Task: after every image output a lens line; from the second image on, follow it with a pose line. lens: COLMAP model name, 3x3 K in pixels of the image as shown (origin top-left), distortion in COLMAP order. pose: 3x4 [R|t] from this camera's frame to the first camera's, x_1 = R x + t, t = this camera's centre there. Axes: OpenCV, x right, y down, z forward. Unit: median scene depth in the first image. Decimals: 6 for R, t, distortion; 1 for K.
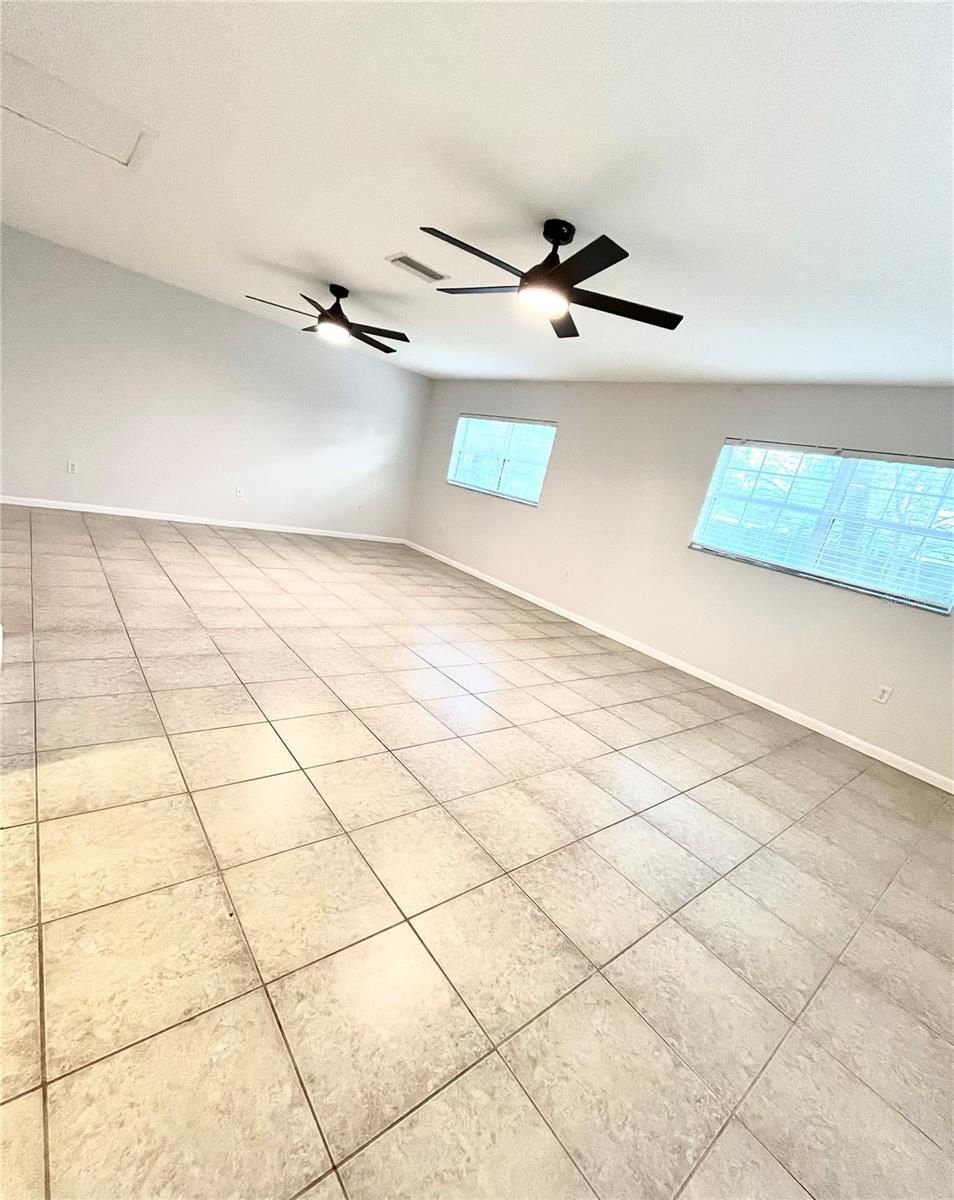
lens RADIAL K [[516.0, 0, 478.2], [0, 516.0, 632.4], [0, 0, 1]] dist [0.000643, -0.000197]
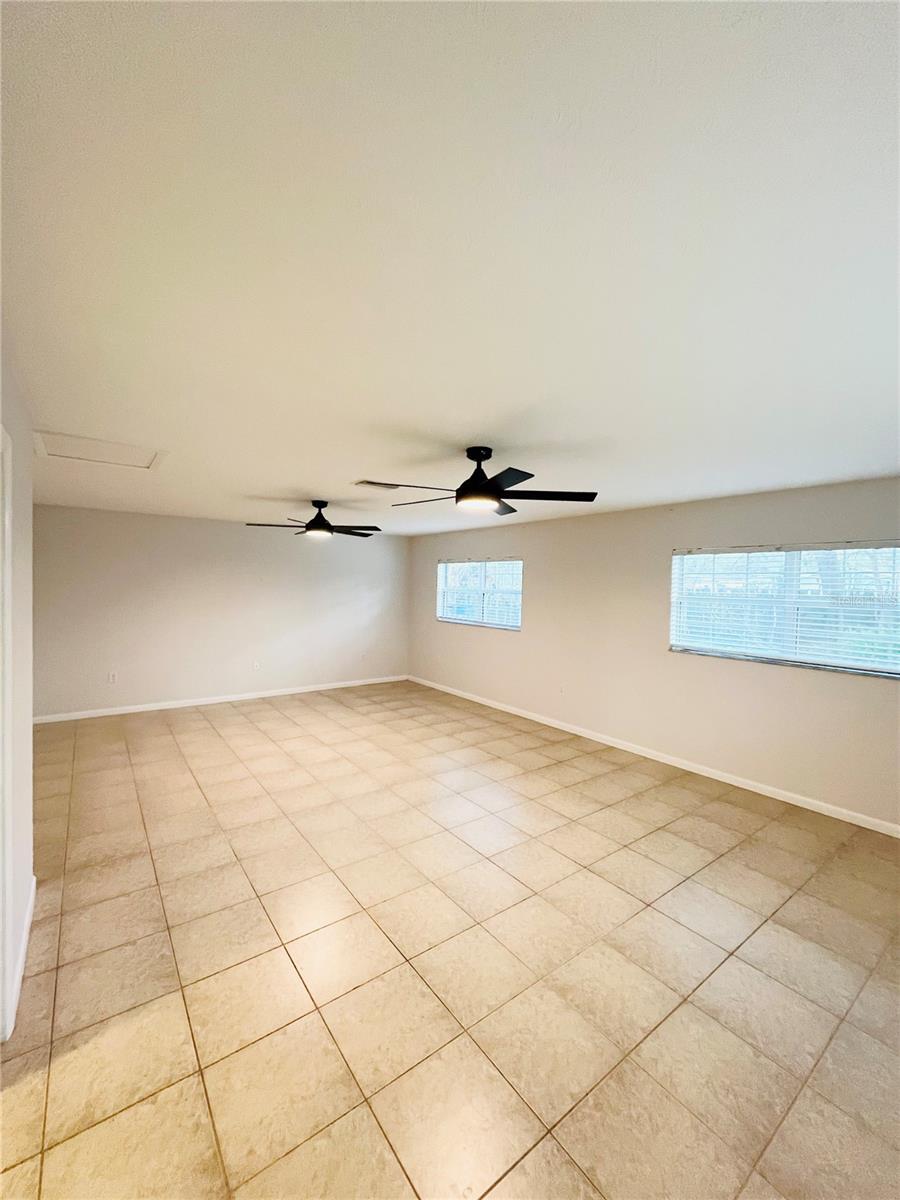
lens RADIAL K [[486.1, 0, 451.2], [0, 486.1, 596.6], [0, 0, 1]] dist [-0.001964, -0.000374]
pose [[0.980494, -0.191563, -0.043979, 0.049222], [0.172506, 0.945977, -0.274536, -0.094090], [0.094194, 0.261594, 0.960571, -0.021105]]
